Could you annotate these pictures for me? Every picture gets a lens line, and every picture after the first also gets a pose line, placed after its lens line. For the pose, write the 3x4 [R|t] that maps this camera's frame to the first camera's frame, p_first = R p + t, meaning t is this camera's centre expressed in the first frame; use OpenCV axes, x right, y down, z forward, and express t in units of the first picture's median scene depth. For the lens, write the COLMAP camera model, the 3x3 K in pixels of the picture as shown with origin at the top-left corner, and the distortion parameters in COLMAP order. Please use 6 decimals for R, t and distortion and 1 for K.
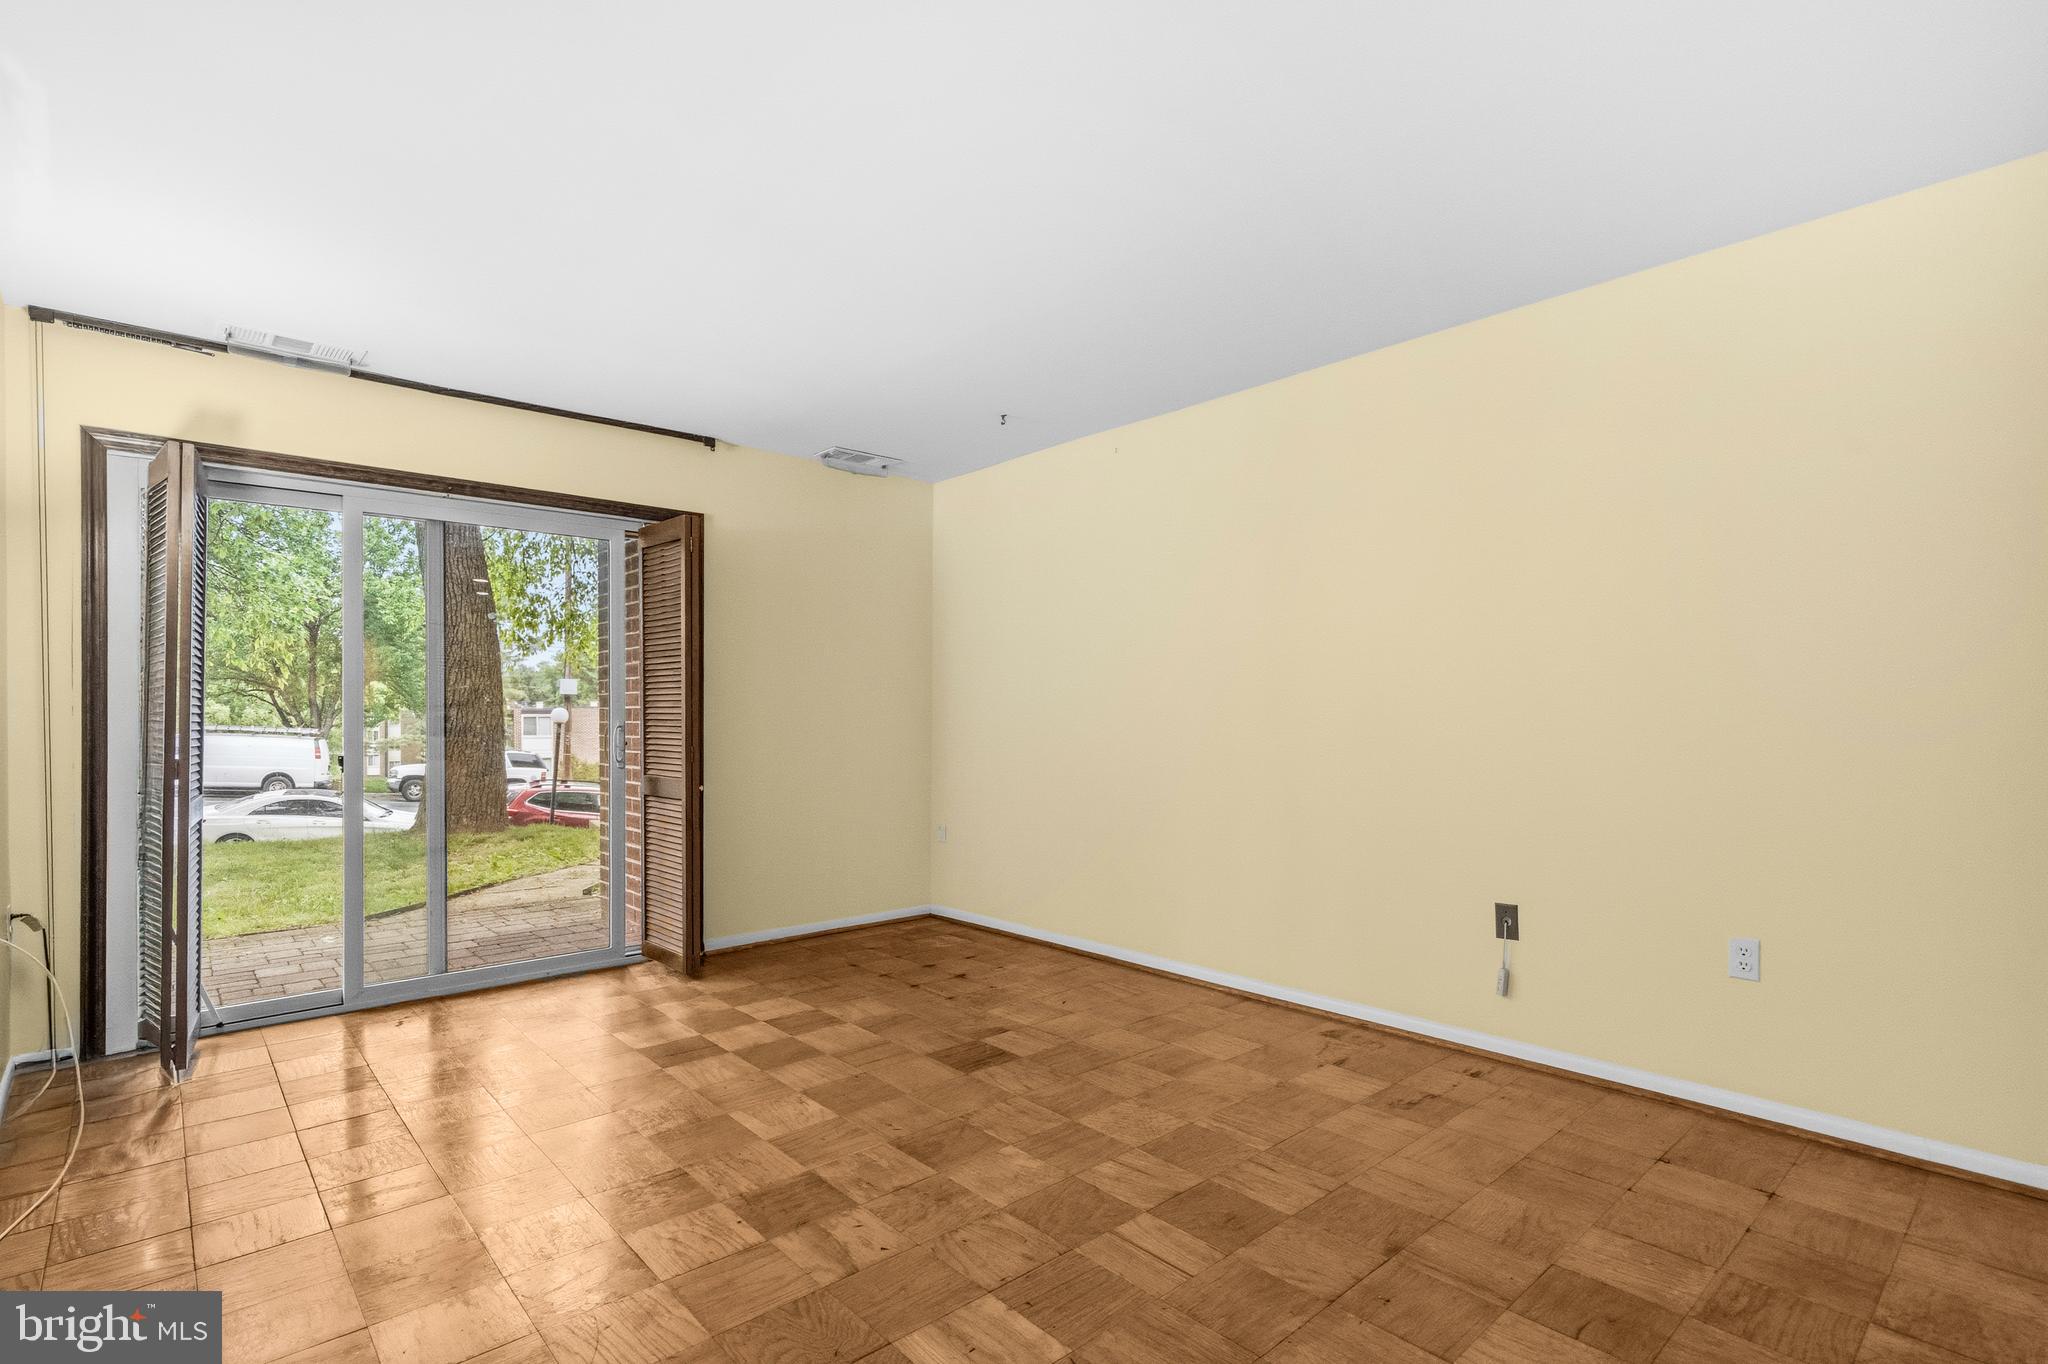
lens RADIAL K [[964.3, 0, 1026.1], [0, 964.3, 716.4], [0, 0, 1]] dist [0.001476, 0.000391]
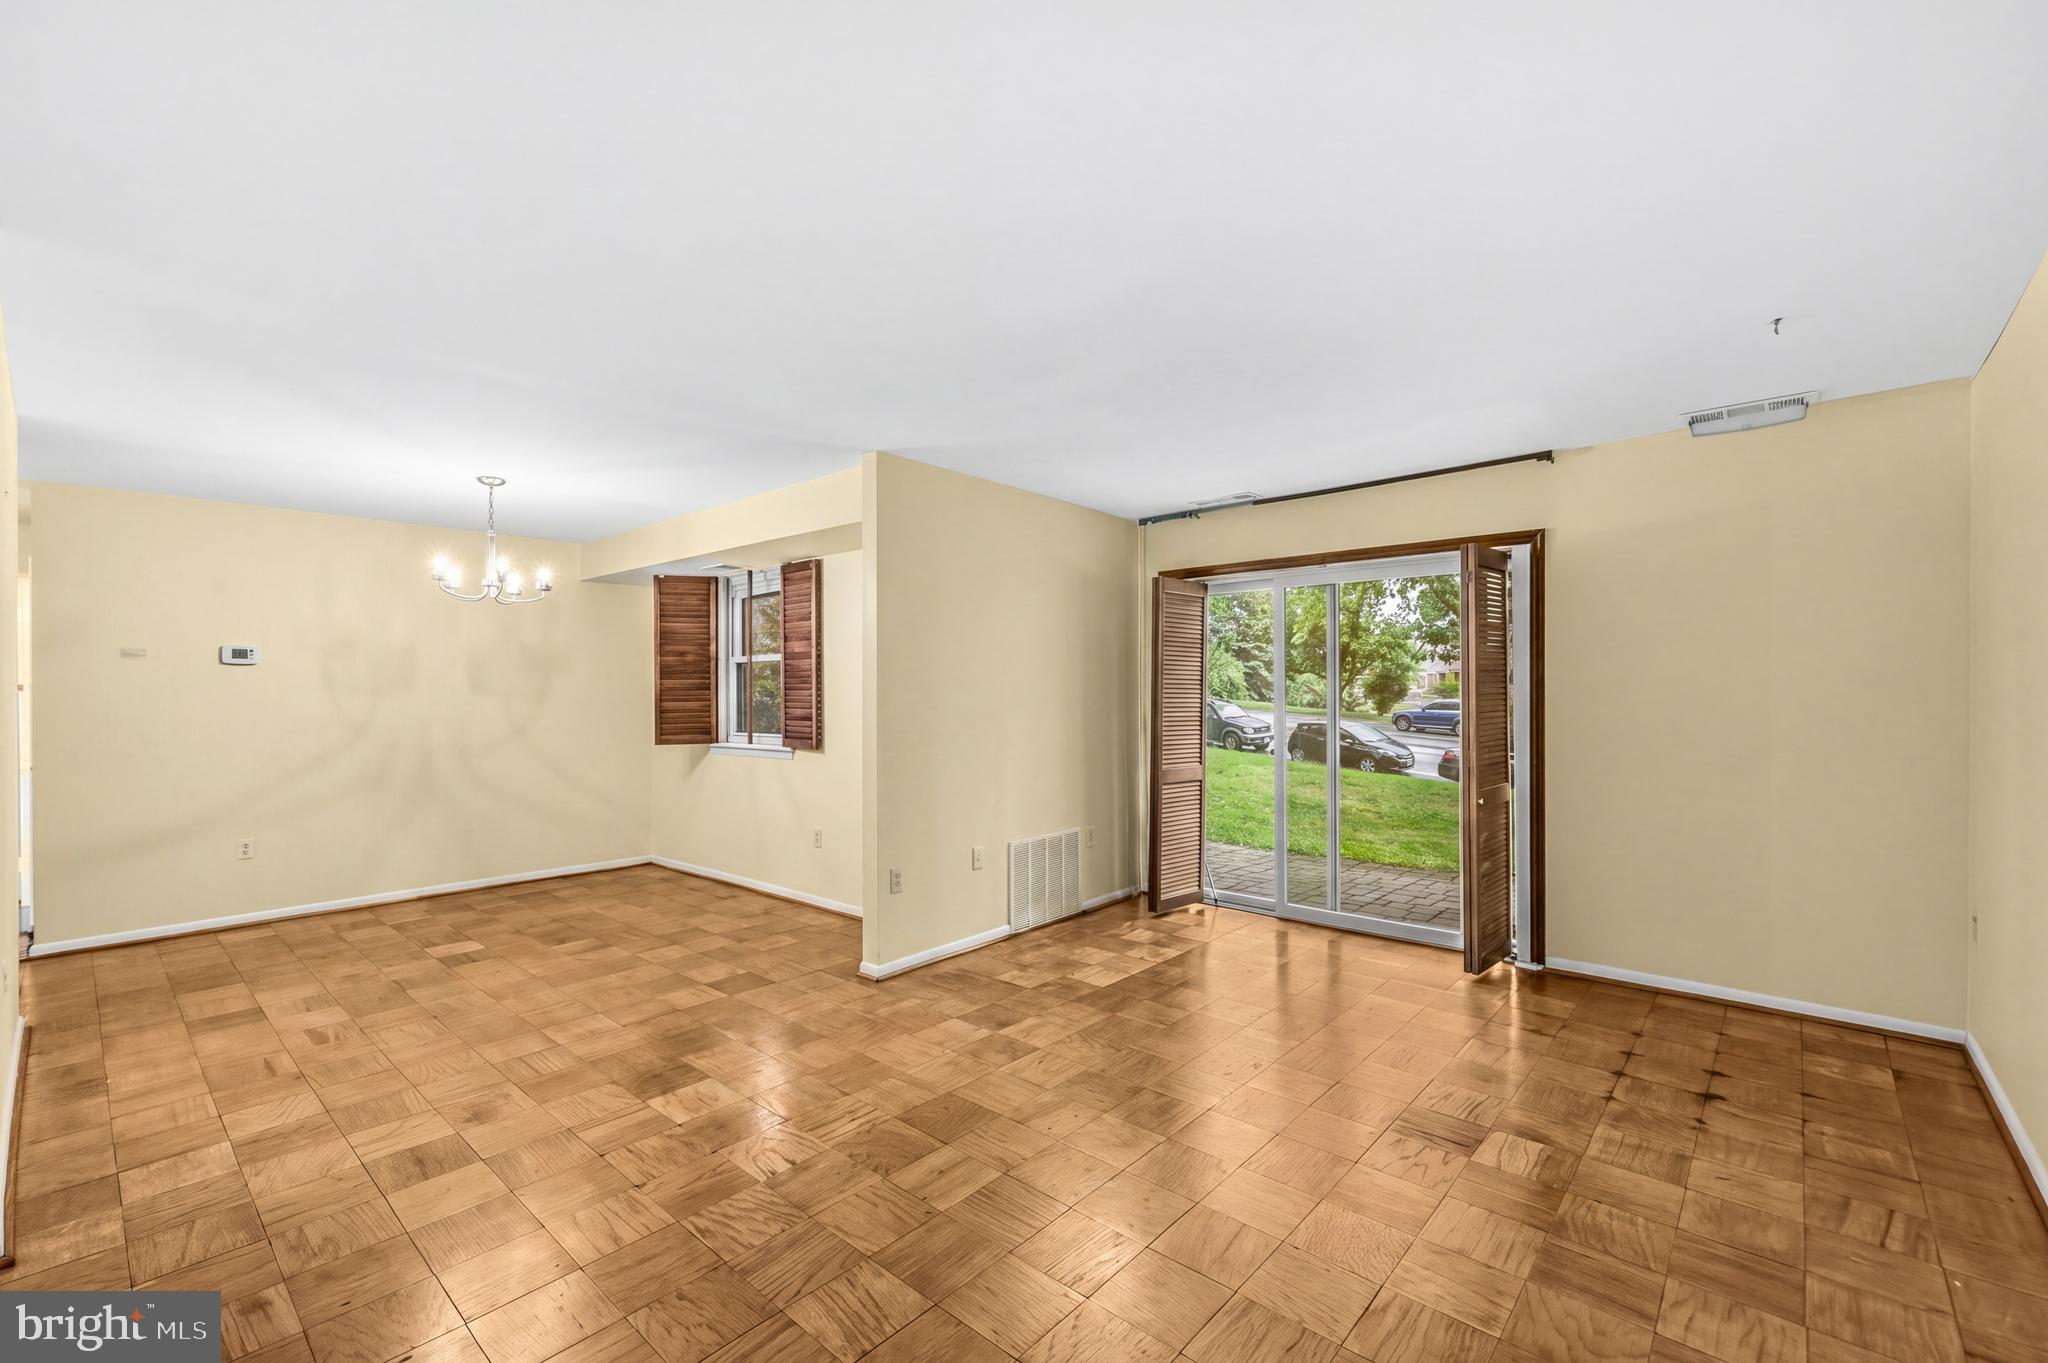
lens RADIAL K [[877.3, 0, 1024.0], [0, 877.3, 681.5], [0, 0, 1]] dist [0.004353, -0.003666]
pose [[0.107050, -0.006602, -0.994232, 0.565964], [0.000798, 0.999978, -0.006555, -0.050399], [0.994253, -0.000092, 0.107053, 0.403755]]
